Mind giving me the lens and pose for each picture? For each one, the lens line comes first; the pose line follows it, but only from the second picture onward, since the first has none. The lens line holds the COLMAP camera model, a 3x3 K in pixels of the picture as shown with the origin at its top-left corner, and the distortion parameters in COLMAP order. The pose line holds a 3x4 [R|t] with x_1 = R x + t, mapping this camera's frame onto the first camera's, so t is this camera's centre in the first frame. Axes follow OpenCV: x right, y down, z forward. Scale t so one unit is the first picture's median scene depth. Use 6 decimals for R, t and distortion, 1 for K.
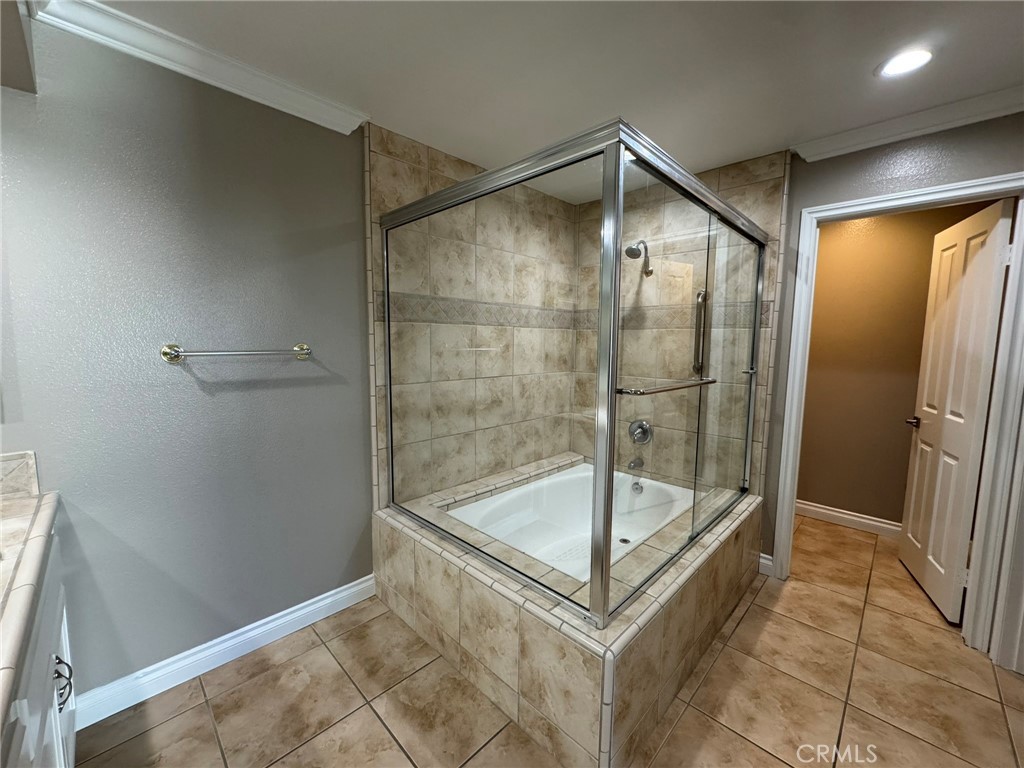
lens RADIAL K [[407.8, 0, 512.9], [0, 407.8, 382.3], [0, 0, 1]] dist [-0.001229, 0.000201]
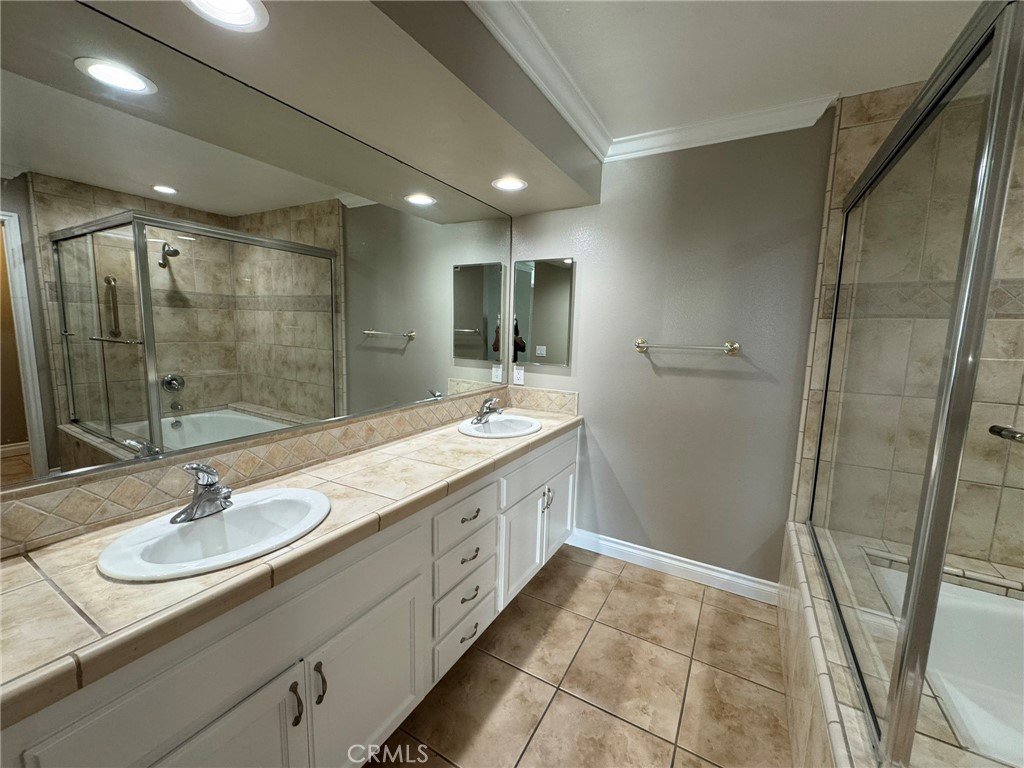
lens RADIAL K [[407.8, 0, 517.1], [0, 407.8, 382.9], [0, 0, 1]] dist [-0.001229, 0.000201]
pose [[0.265761, 0.119982, -0.956543, 0.409533], [-0.120318, 0.988595, 0.090574, -0.009639], [0.956501, 0.091018, 0.277166, 0.125820]]
